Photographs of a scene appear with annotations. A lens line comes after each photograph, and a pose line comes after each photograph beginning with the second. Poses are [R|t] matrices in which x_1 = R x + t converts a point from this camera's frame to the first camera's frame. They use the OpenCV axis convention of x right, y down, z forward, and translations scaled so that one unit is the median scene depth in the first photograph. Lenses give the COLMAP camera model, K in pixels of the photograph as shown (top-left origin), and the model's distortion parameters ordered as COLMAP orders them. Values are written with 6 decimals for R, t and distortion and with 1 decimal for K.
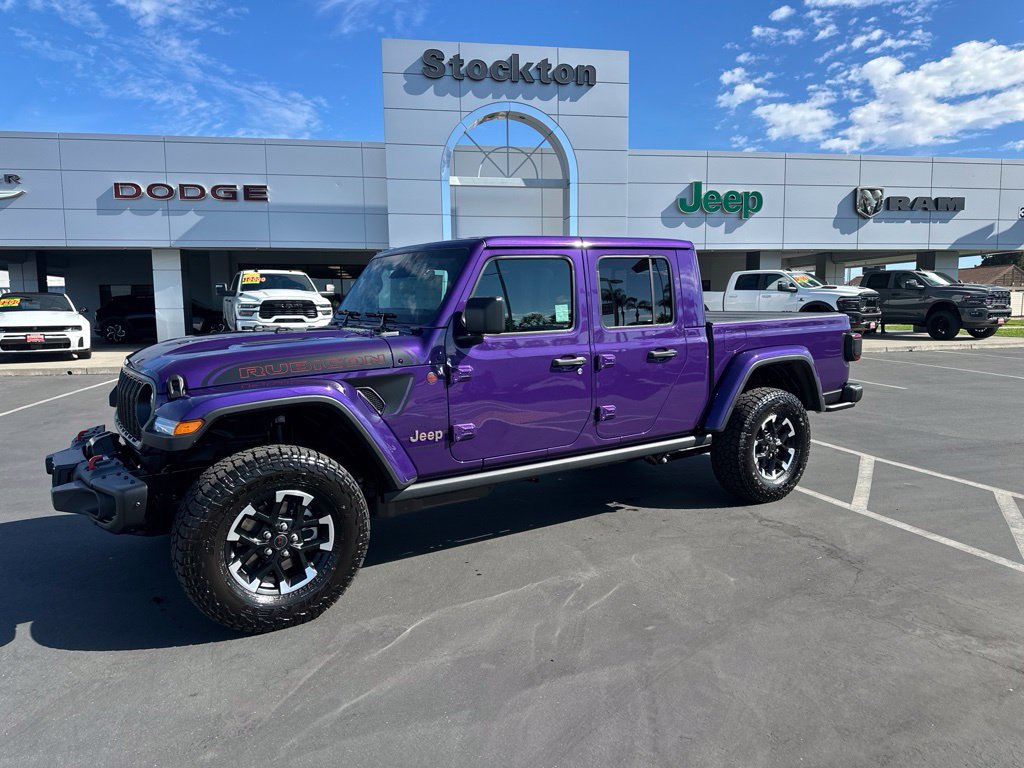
lens RADIAL K [[720.1, 0, 519.2], [0, 720.1, 403.7], [0, 0, 1]] dist [0.033490, -0.045329]
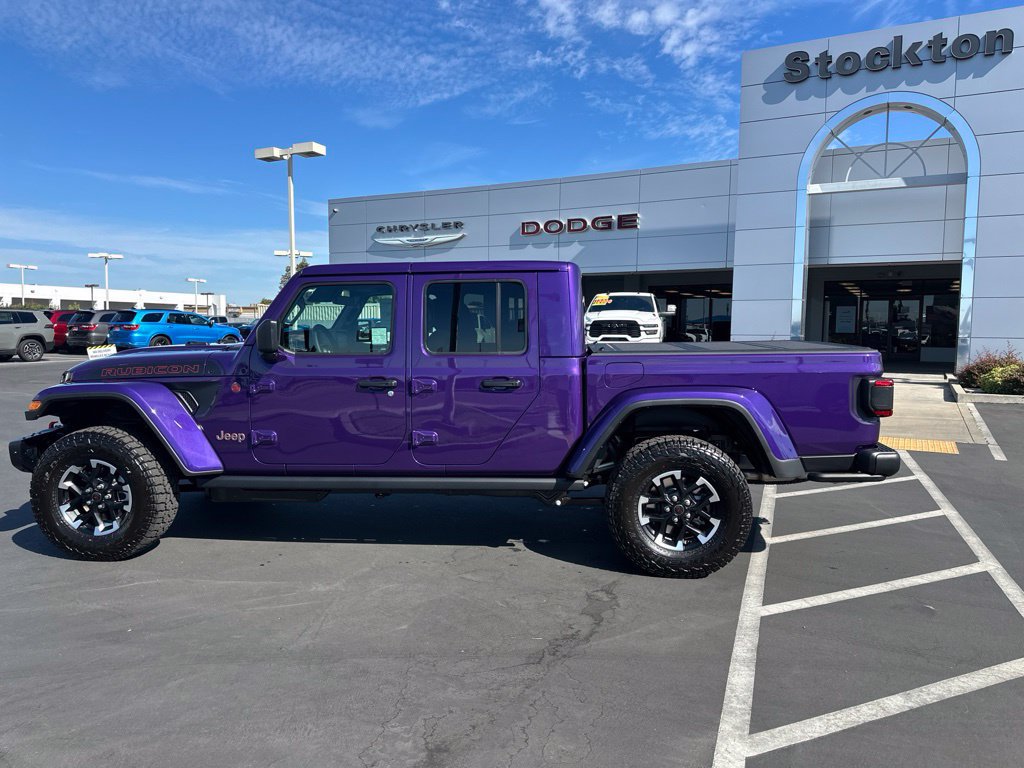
lens RADIAL K [[720.1, 0, 513.7], [0, 720.1, 398.7], [0, 0, 1]] dist [0.033490, -0.045329]
pose [[0.776116, 0.077298, -0.625834, 0.208633], [-0.095879, 0.995385, 0.004039, -0.015120], [0.623258, 0.056870, 0.779946, 0.072218]]
